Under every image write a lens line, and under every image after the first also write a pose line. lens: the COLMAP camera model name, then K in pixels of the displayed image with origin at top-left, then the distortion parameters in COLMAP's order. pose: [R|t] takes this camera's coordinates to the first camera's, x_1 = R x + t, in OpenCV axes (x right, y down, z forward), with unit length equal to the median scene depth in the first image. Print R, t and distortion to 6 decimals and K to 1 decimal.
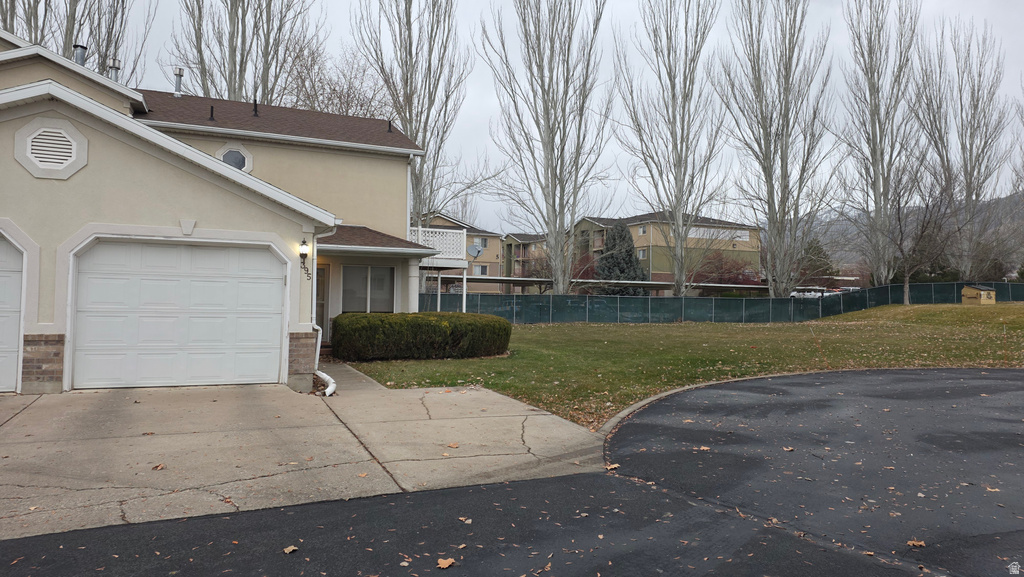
lens RADIAL K [[667.7, 0, 499.1], [0, 667.7, 283.6], [0, 0, 1]] dist [0.068871, -0.055090]
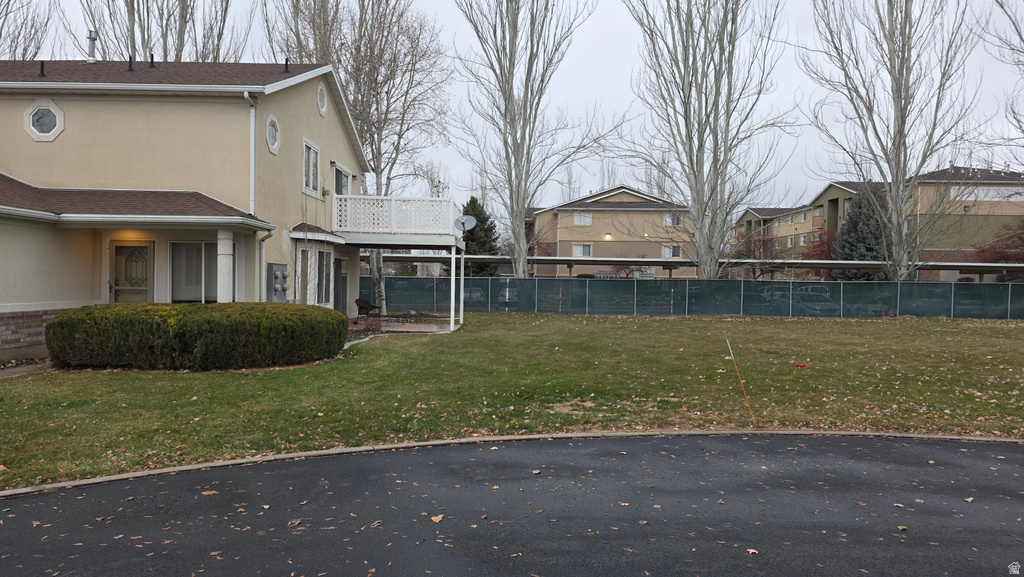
lens RADIAL K [[667.7, 0, 499.1], [0, 667.7, 283.6], [0, 0, 1]] dist [0.068871, -0.055090]
pose [[0.913574, -0.000982, -0.406672, 0.177816], [0.009656, 0.999768, 0.019277, 0.004053], [0.406558, -0.021537, 0.913371, 0.169827]]
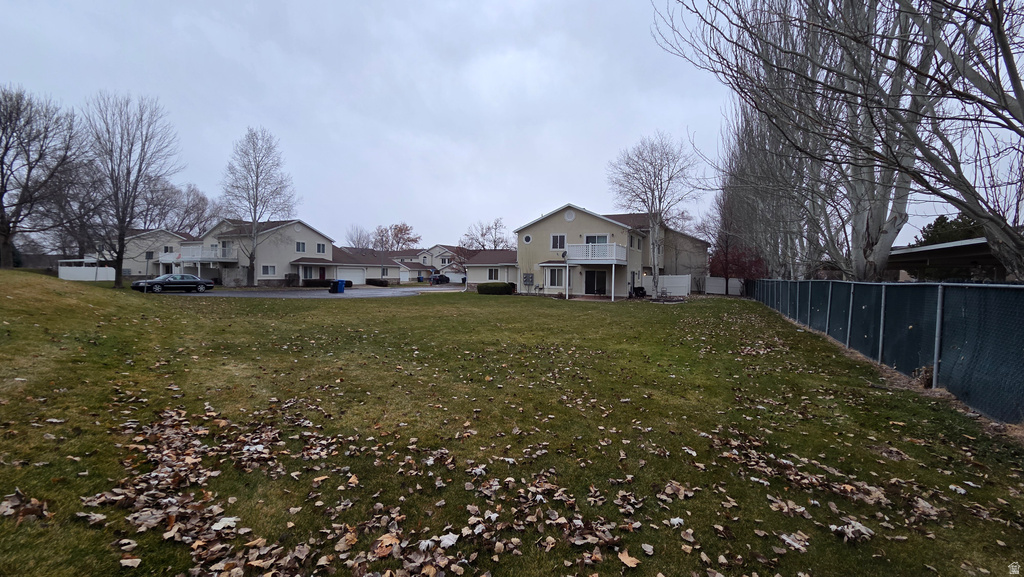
lens RADIAL K [[418.0, 0, 512.7], [0, 418.0, 286.2], [0, 0, 1]] dist [0.002631, -0.003437]
pose [[-0.748397, -0.002350, -0.663247, 0.479450], [-0.006764, 0.999969, 0.004089, 0.020025], [0.663217, 0.007546, -0.748389, 1.002350]]
